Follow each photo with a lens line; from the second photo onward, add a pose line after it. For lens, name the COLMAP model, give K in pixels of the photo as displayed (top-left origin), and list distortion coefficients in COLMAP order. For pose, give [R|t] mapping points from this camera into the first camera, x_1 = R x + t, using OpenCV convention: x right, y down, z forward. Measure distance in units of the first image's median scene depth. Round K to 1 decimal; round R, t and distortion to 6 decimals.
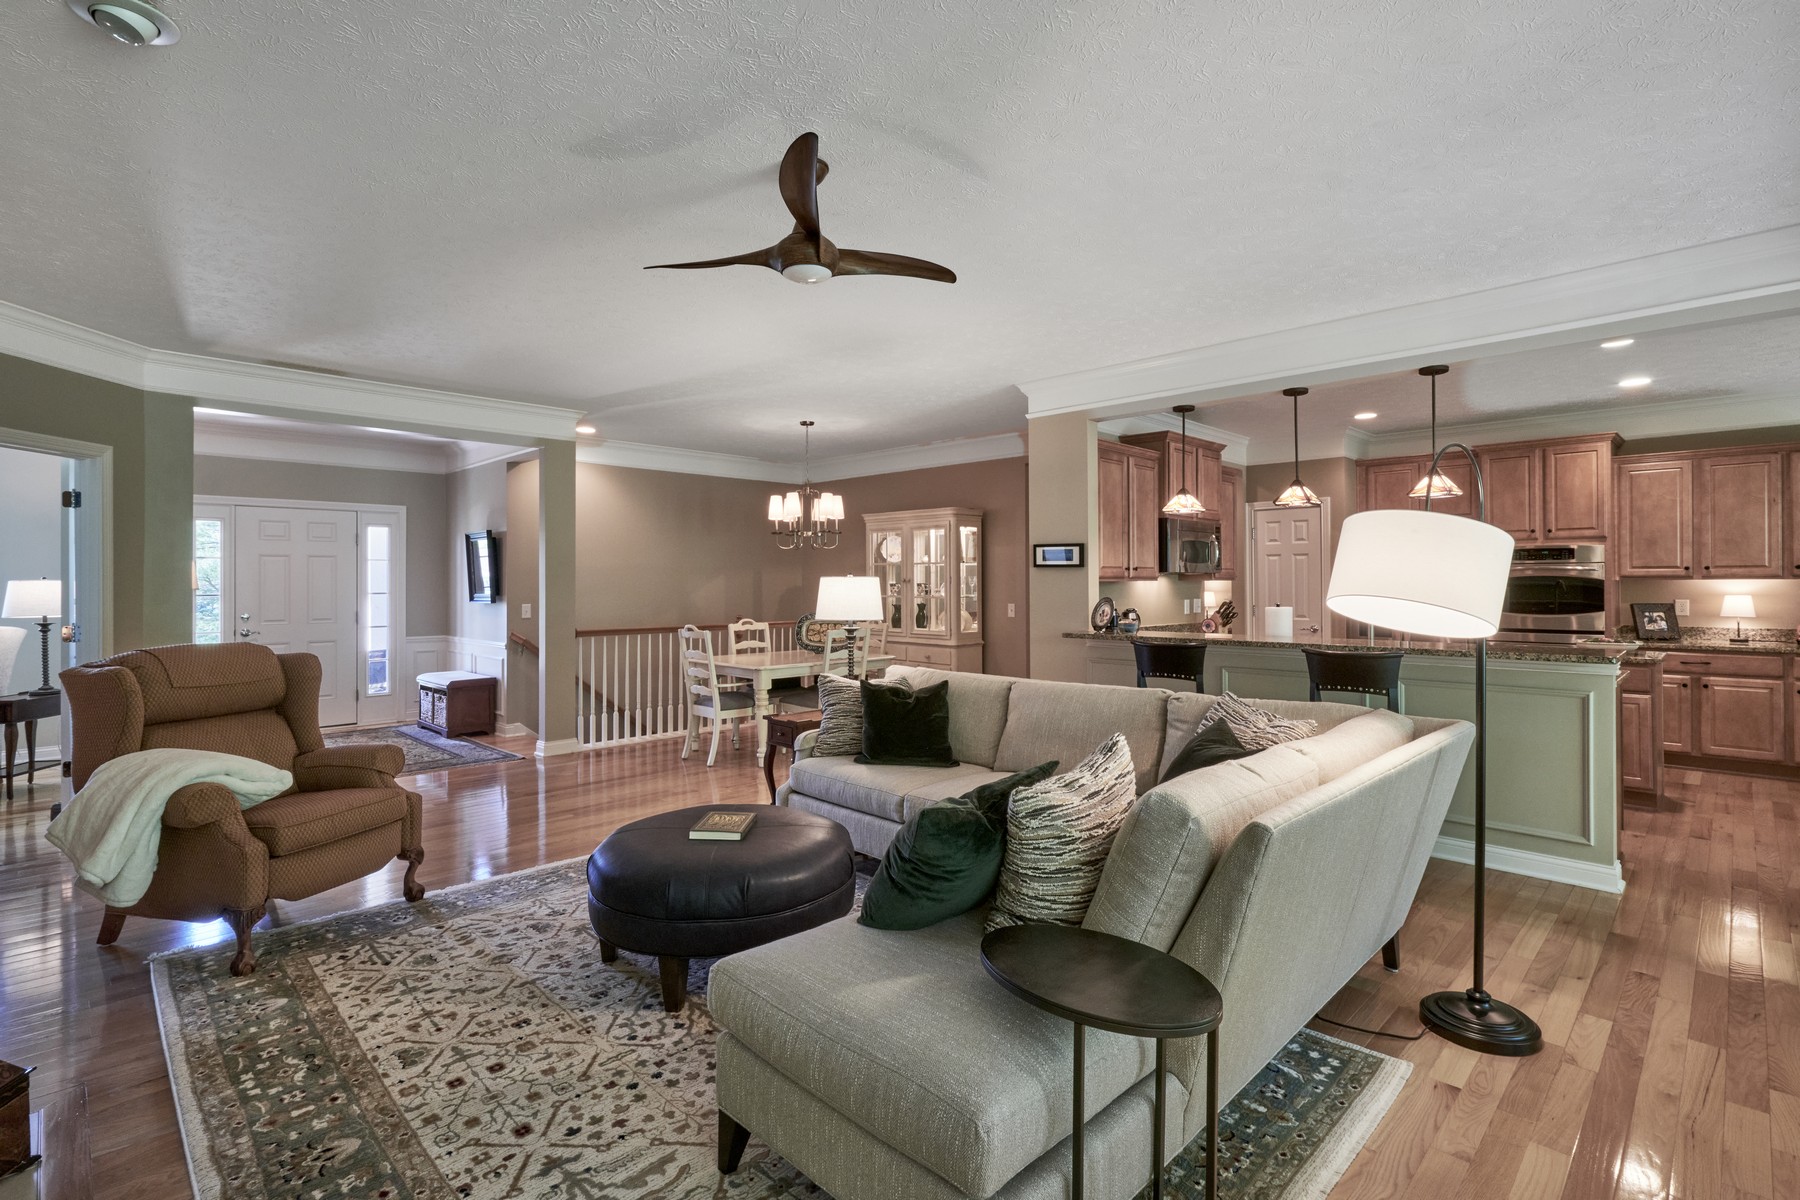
lens RADIAL K [[840.1, 0, 878.4], [0, 840.1, 581.0], [0, 0, 1]] dist [-0.003087, -0.000476]
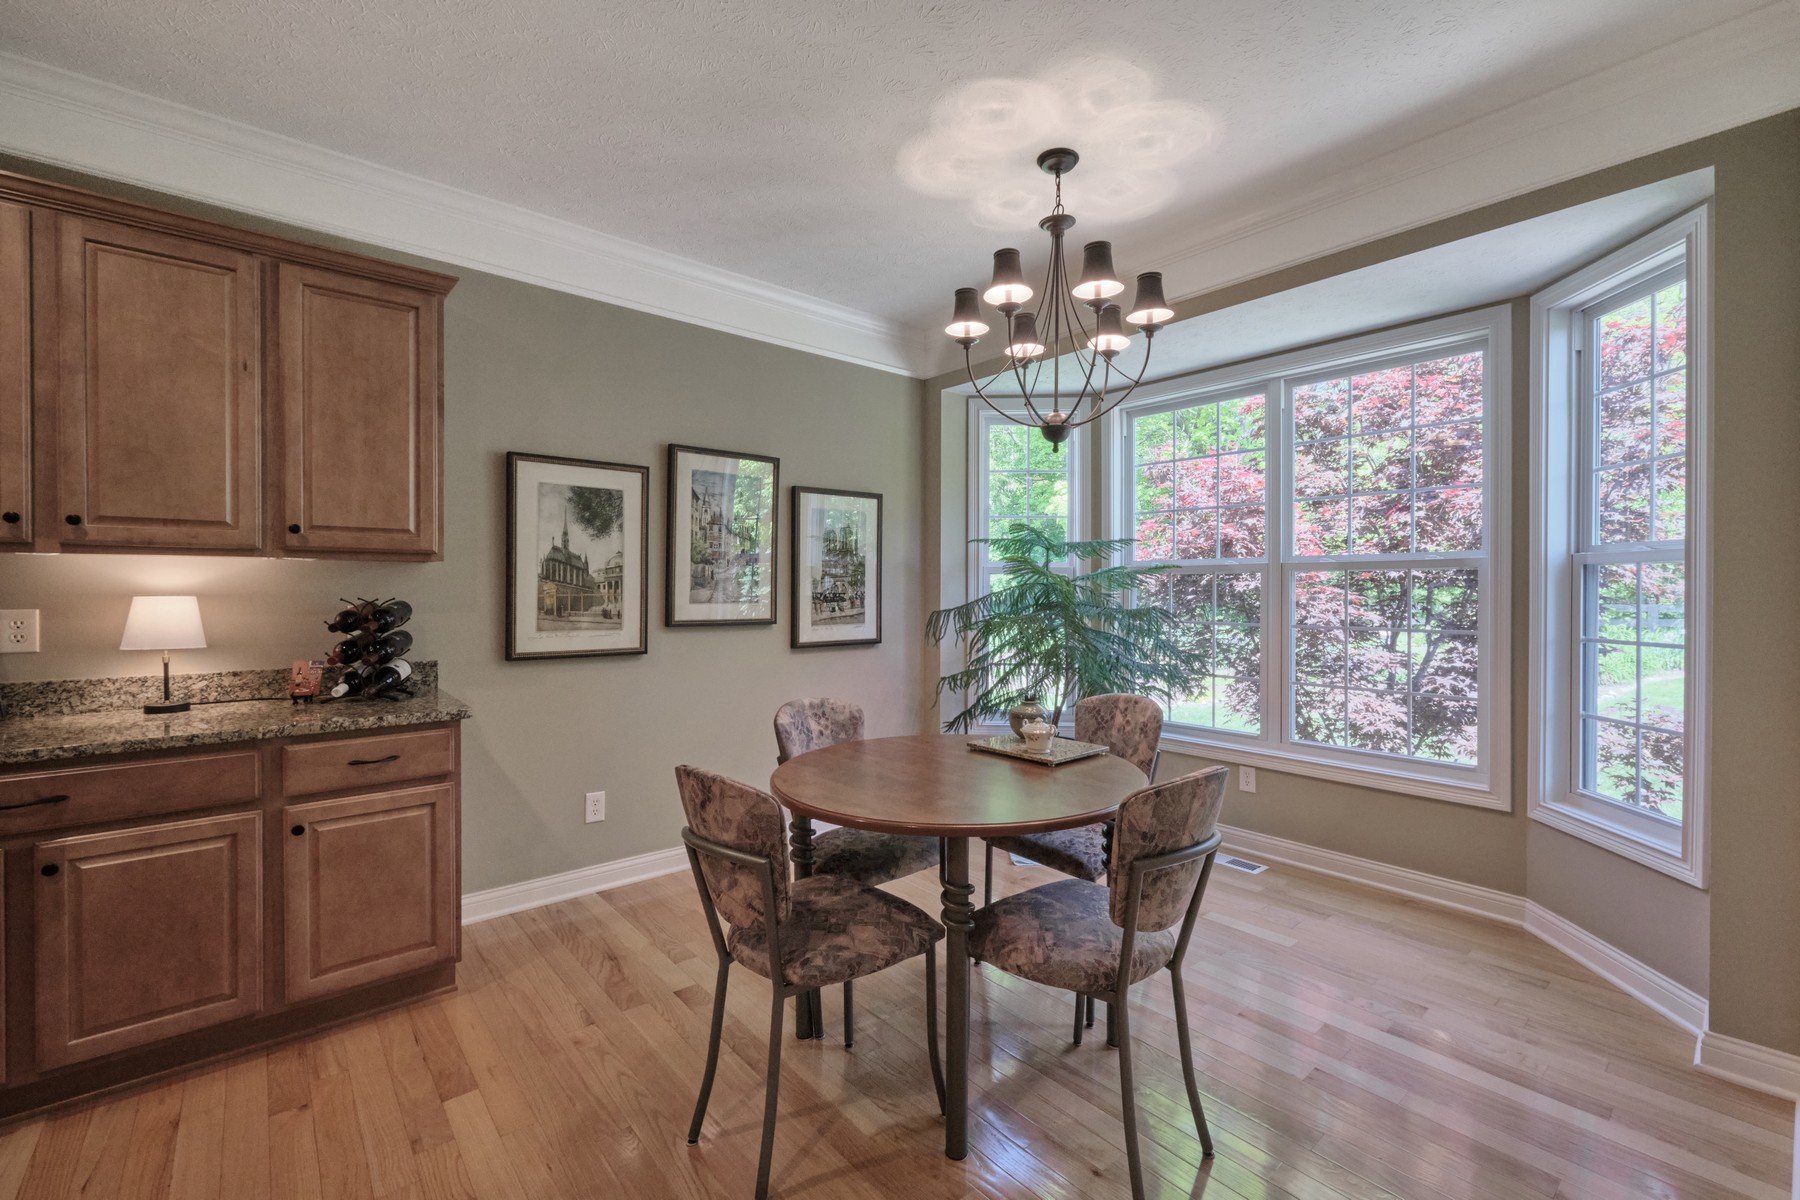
lens RADIAL K [[782.2, 0, 922.3], [0, 782.2, 594.9], [0, 0, 1]] dist [0.000945, 0.000112]
pose [[0.065427, -0.007358, 0.997830, 0.672825], [-0.002519, 0.999968, 0.007539, 0.013062], [-0.997854, -0.003006, 0.065407, 0.609703]]
